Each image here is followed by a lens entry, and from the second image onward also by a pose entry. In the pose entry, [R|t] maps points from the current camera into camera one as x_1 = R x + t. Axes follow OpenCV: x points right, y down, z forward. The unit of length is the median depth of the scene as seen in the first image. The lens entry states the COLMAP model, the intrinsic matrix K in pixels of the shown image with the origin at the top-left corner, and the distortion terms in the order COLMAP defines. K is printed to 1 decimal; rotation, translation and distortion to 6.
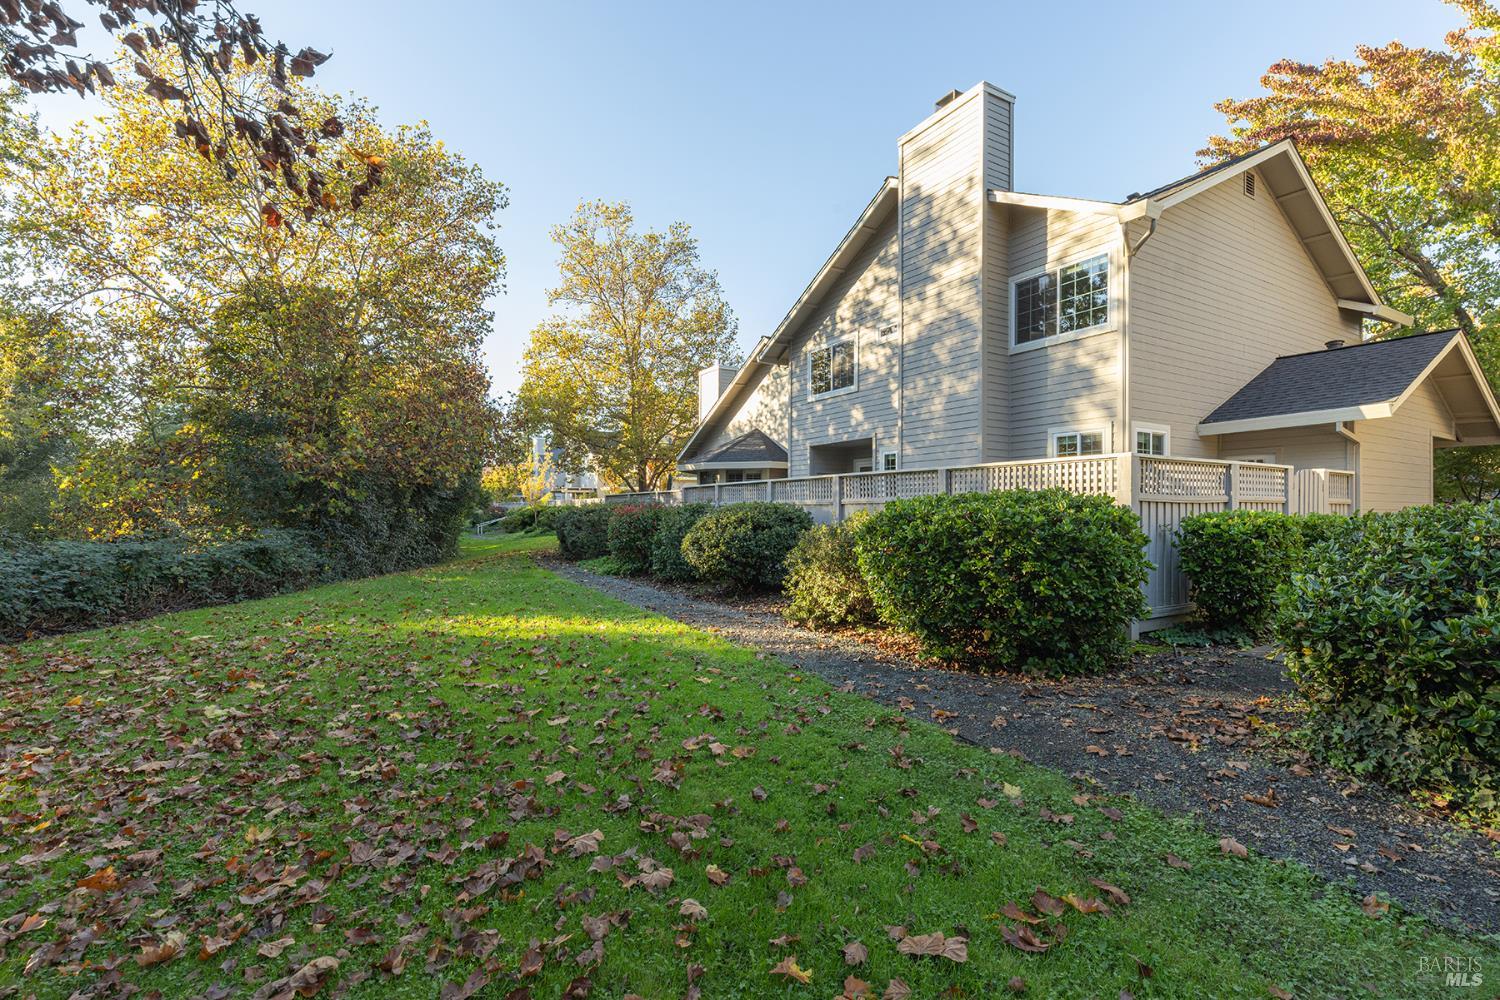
lens RADIAL K [[643.3, 0, 750.0], [0, 643.3, 500.0], [0, 0, 1]] dist [0.024657, -0.000149]
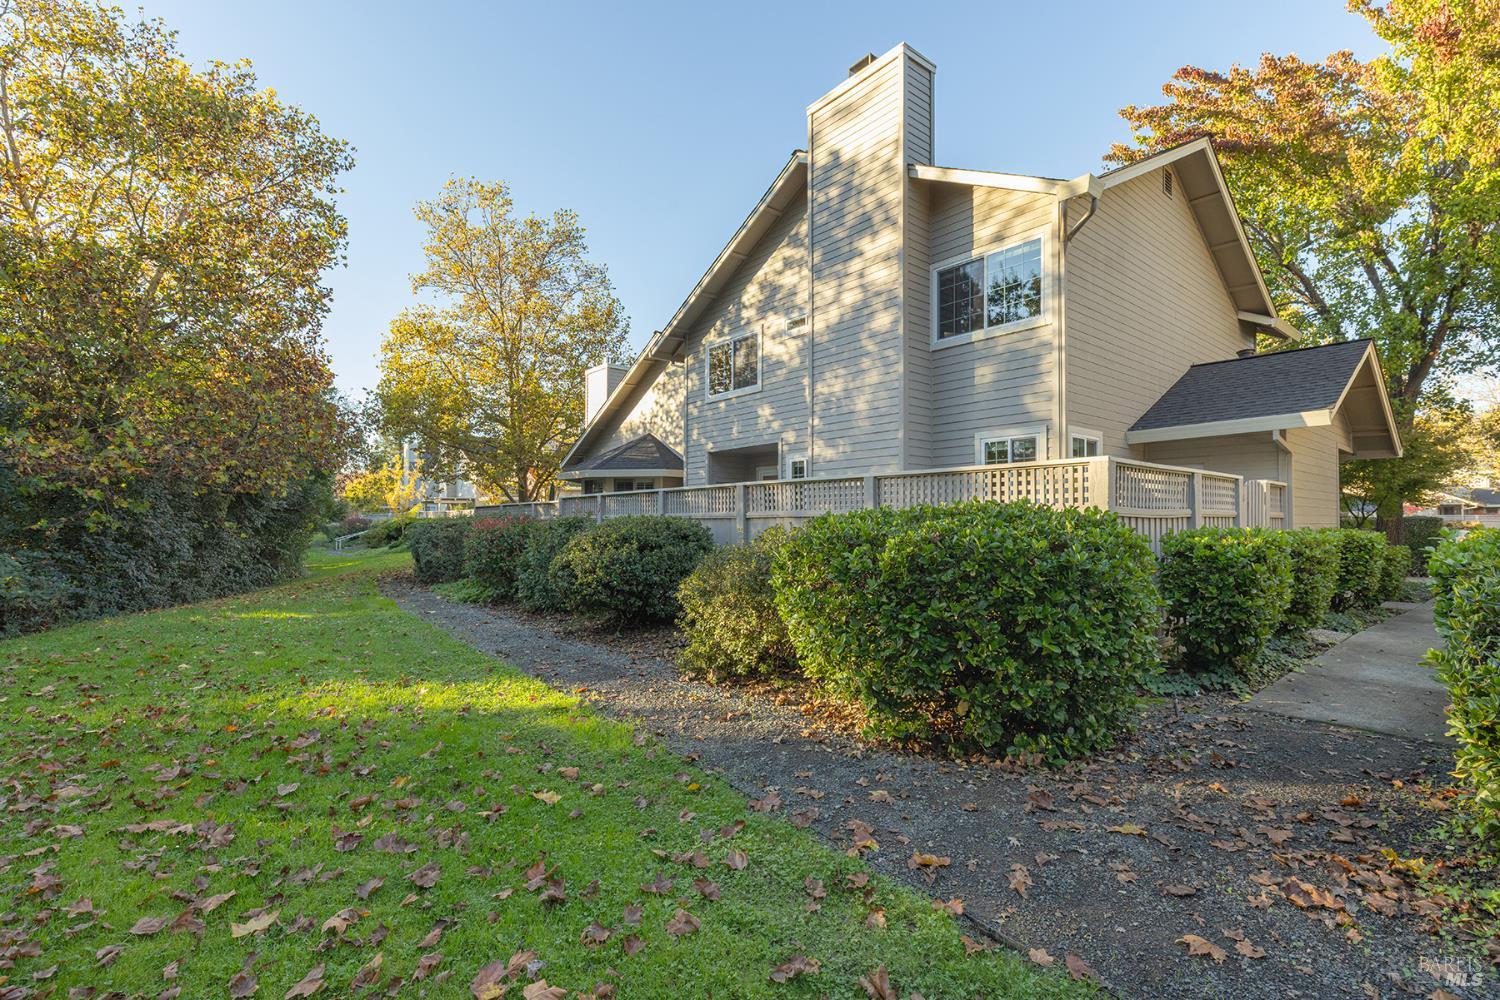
lens RADIAL K [[643.1, 0, 765.3], [0, 643.1, 498.0], [0, 0, 1]] dist [-0.000434, -0.000120]
pose [[0.983096, 0.002785, 0.183069, 0.012915], [0.000836, 0.999806, -0.019700, -0.003442], [-0.183088, 0.019520, 0.982903, 0.178315]]
